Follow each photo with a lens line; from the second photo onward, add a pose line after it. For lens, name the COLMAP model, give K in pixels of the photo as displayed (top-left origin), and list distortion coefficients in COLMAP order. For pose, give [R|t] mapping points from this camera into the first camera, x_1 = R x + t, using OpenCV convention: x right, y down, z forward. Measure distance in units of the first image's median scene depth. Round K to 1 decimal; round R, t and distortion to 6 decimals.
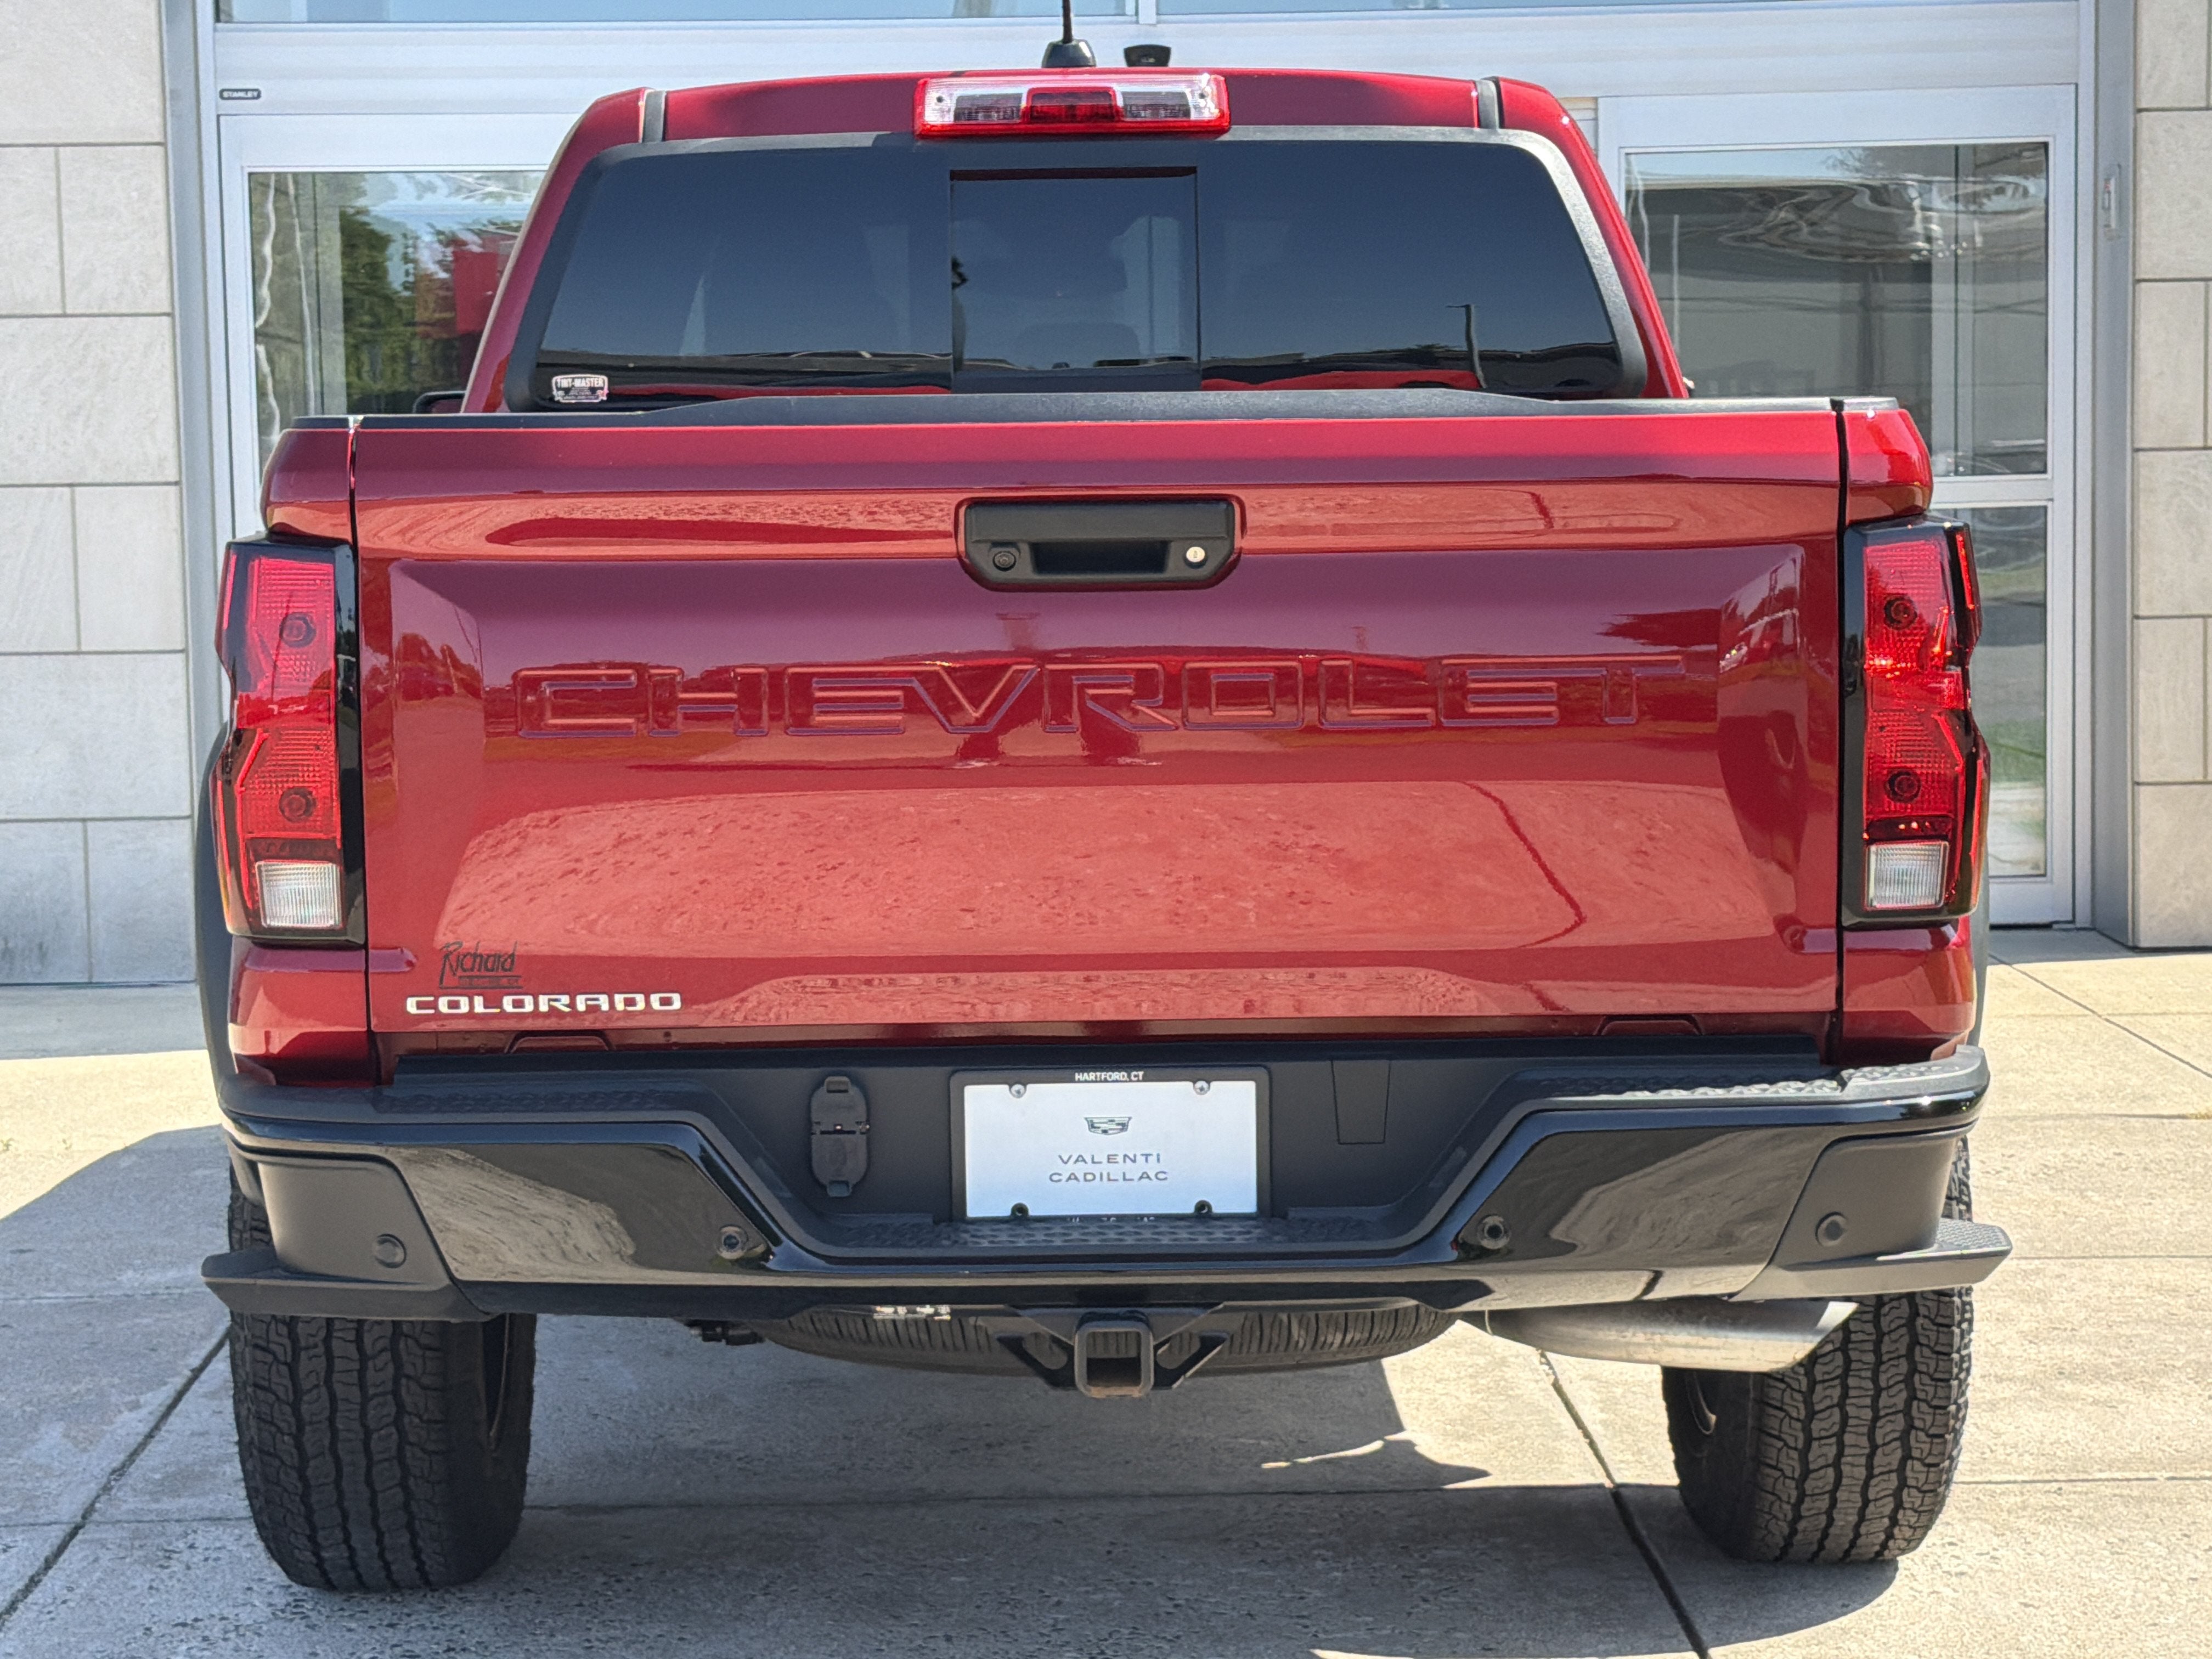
lens RADIAL K [[4644.5, 0, 1089.9], [0, 4644.5, 827.8], [0, 0, 1]] dist [0.112315, 0.145113]
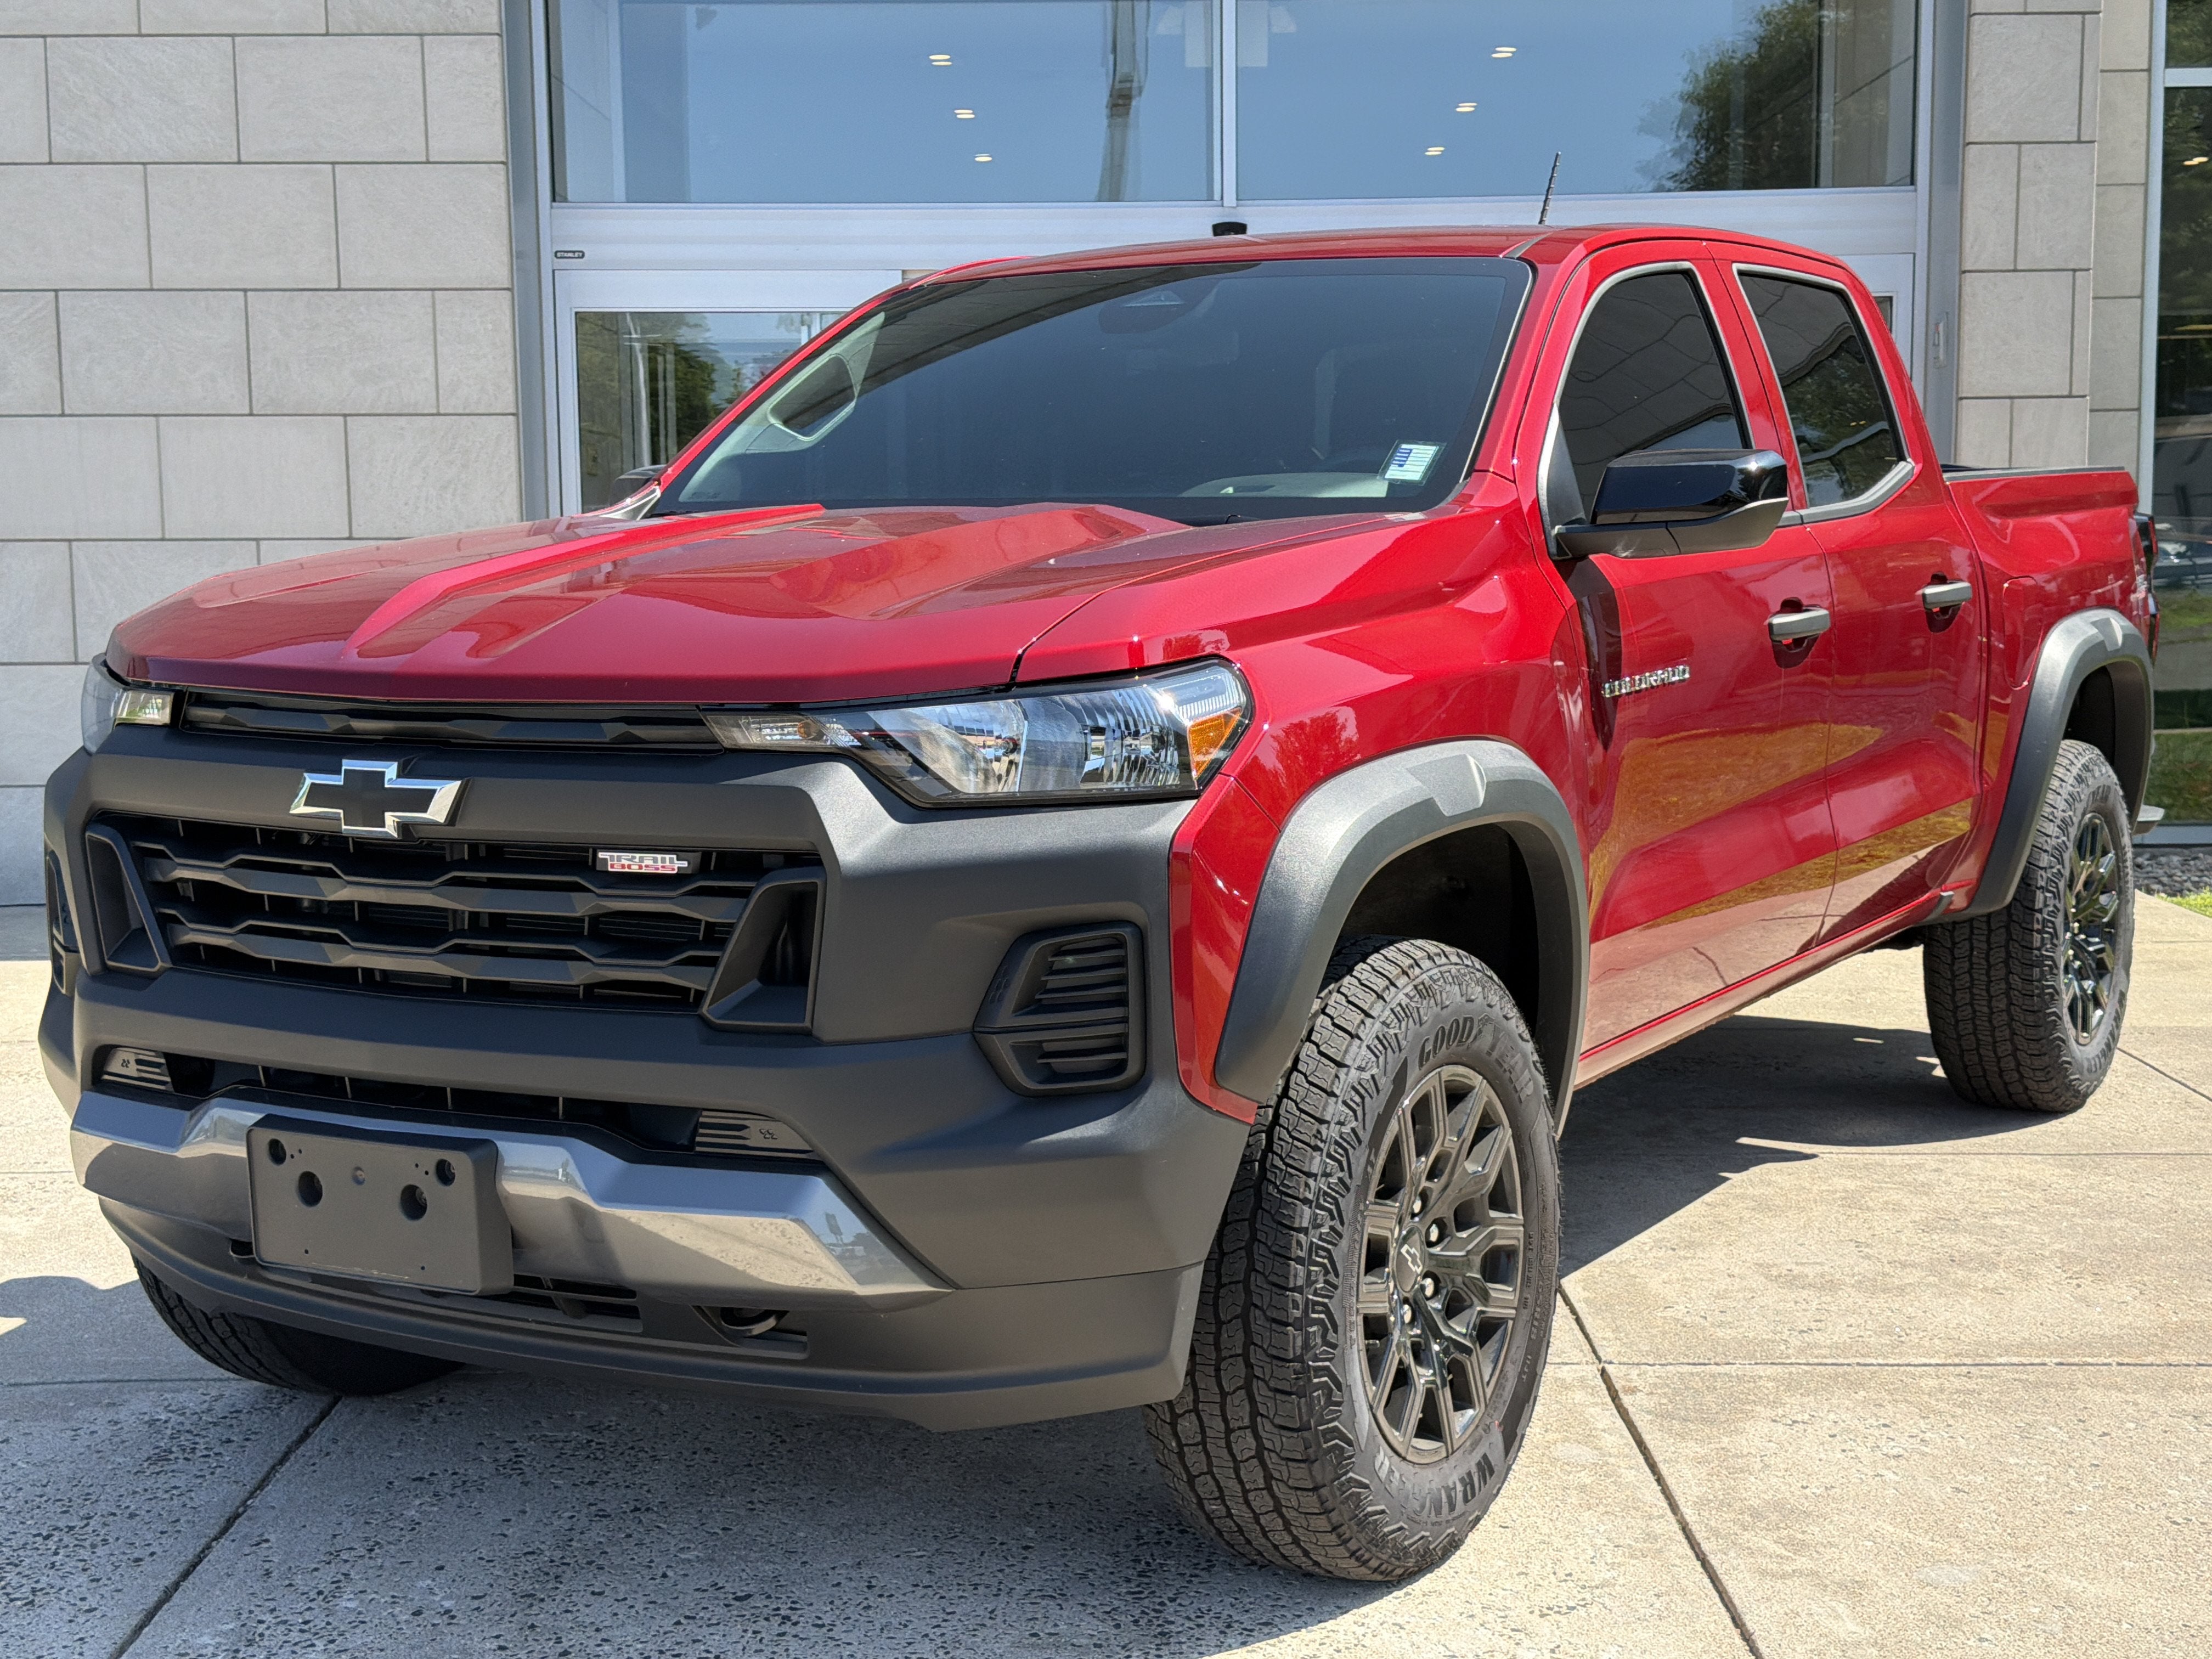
lens RADIAL K [[3064.7, 0, 1106.0], [0, 3064.7, 829.5], [0, 0, 1]] dist [0.229786, -0.585486]
pose [[0.999634, 0.010537, -0.024906, 0.001389], [-0.010079, 0.999779, 0.018444, -0.012426], [0.025095, -0.018186, 0.999520, 0.178951]]
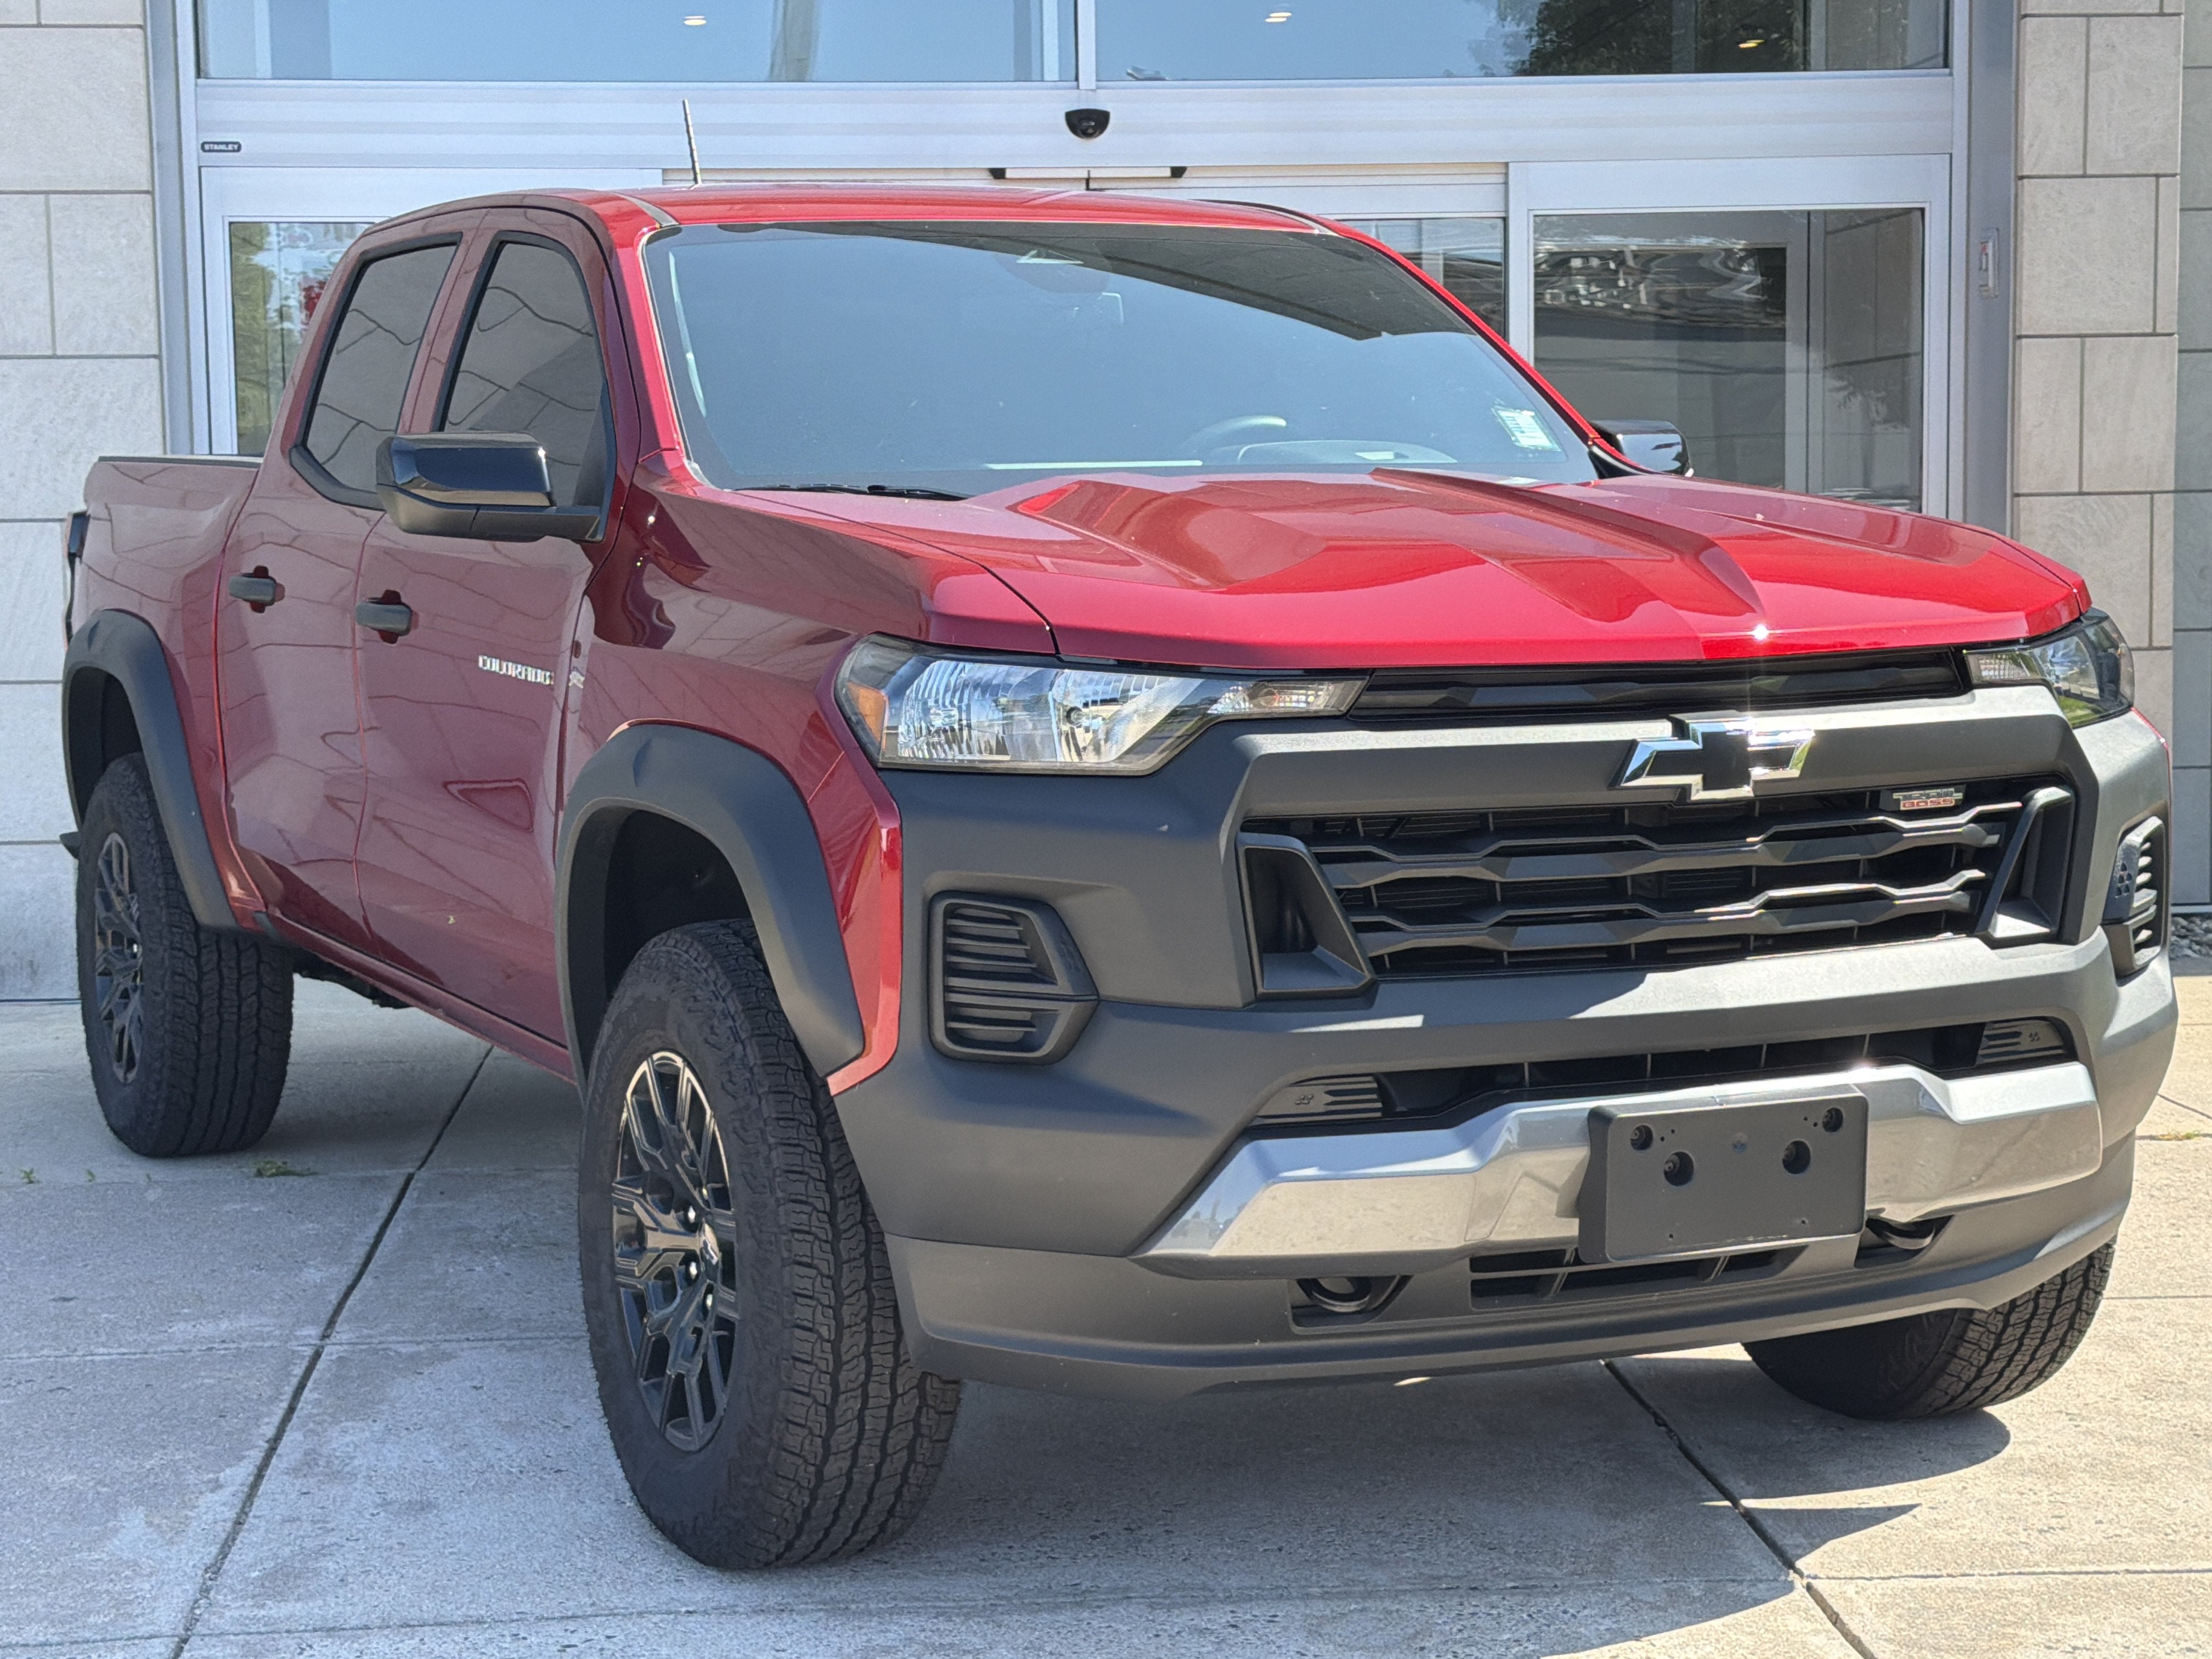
lens RADIAL K [[3997.1, 0, 1089.0], [0, 3997.1, 820.5], [0, 0, 1]] dist [0.160244, -0.175398]
pose [[0.998474, -0.000434, 0.055216, -0.077012], [0.000384, 1.000000, 0.000901, -0.014236], [-0.055216, -0.000879, 0.998474, 0.177589]]
